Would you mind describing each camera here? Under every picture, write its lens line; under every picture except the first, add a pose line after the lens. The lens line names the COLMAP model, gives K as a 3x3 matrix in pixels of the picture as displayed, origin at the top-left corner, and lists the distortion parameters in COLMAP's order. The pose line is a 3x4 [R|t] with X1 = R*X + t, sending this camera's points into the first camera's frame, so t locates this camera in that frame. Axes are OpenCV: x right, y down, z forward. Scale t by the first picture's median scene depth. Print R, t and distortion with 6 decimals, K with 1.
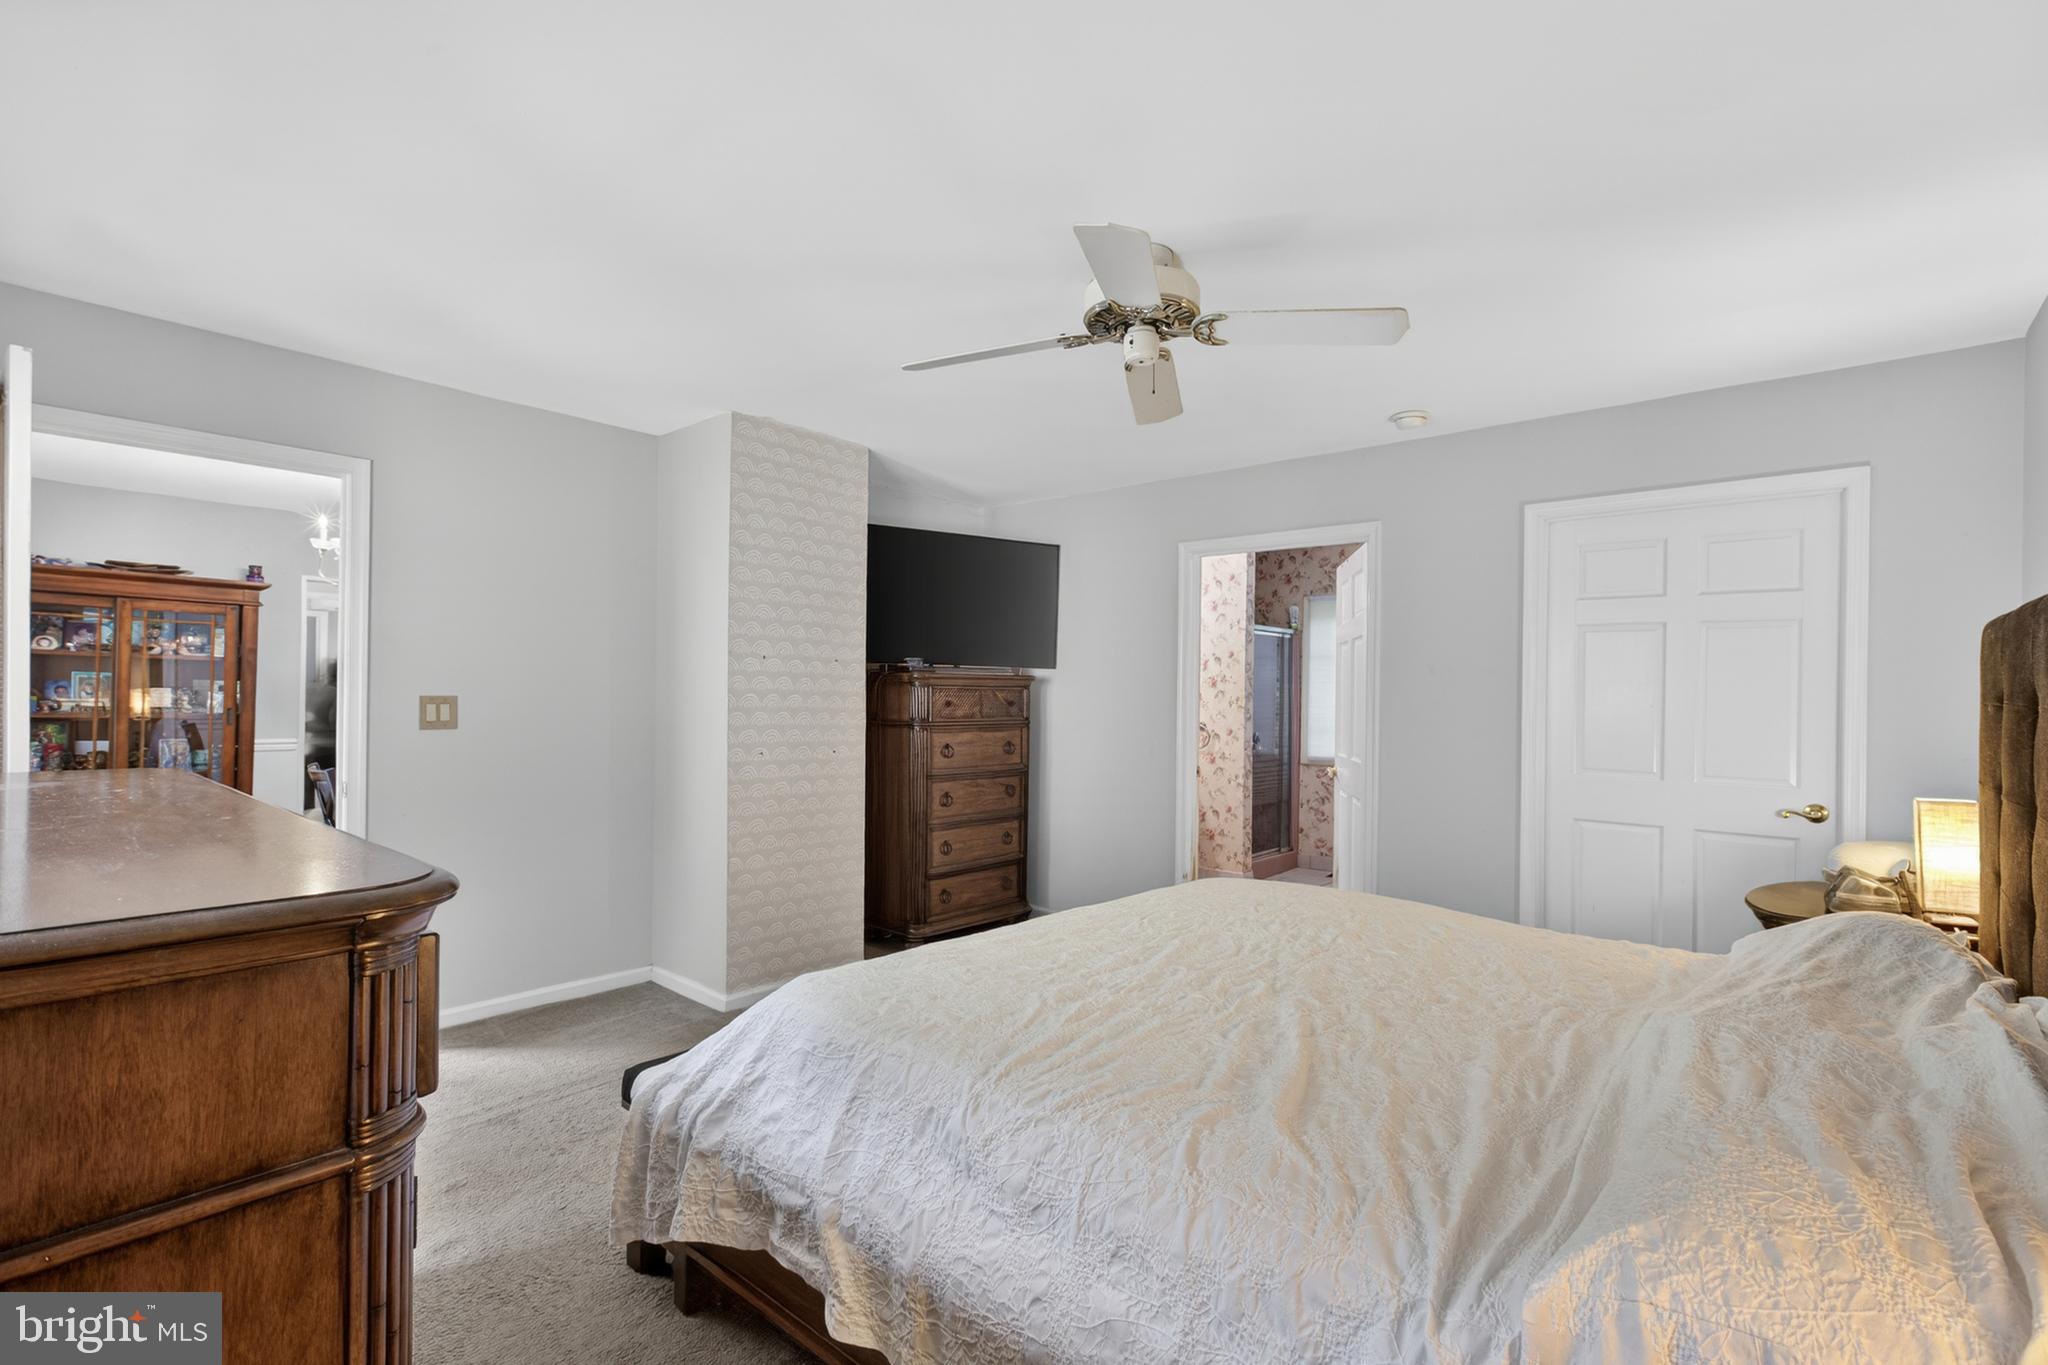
lens RADIAL K [[914.8, 0, 1033.4], [0, 914.8, 692.3], [0, 0, 1]] dist [-0.013147, 0.004686]
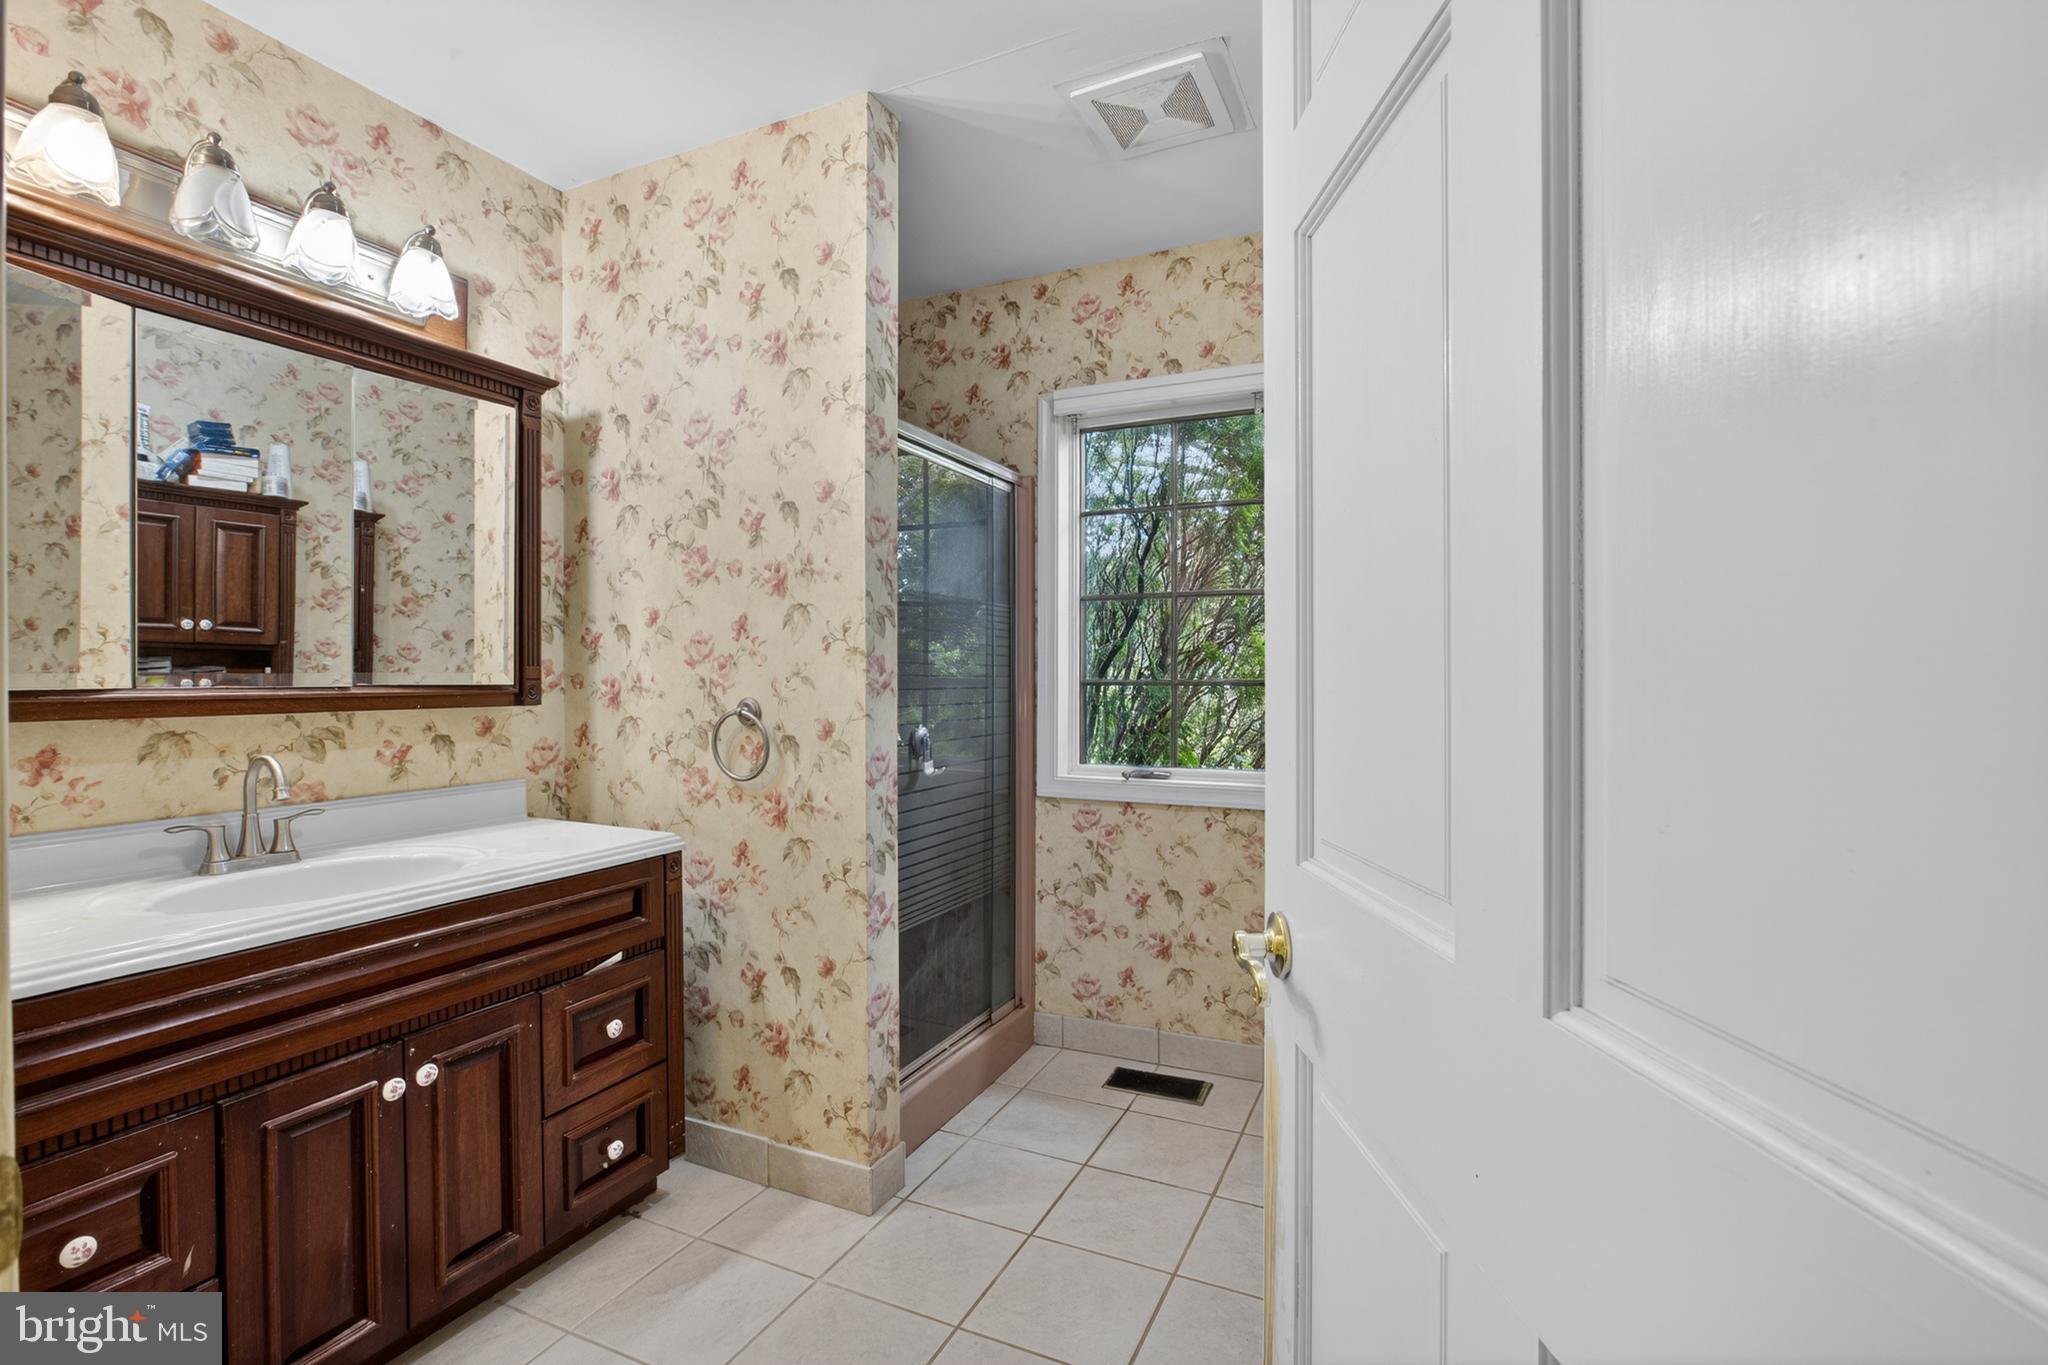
lens RADIAL K [[914.8, 0, 1024.9], [0, 914.8, 679.2], [0, 0, 1]] dist [-0.013147, 0.004686]
pose [[0.963829, -0.016245, 0.266026, 0.194378], [0.013198, 0.999825, 0.013237, 0.021604], [-0.266194, -0.009247, 0.963875, 0.658717]]
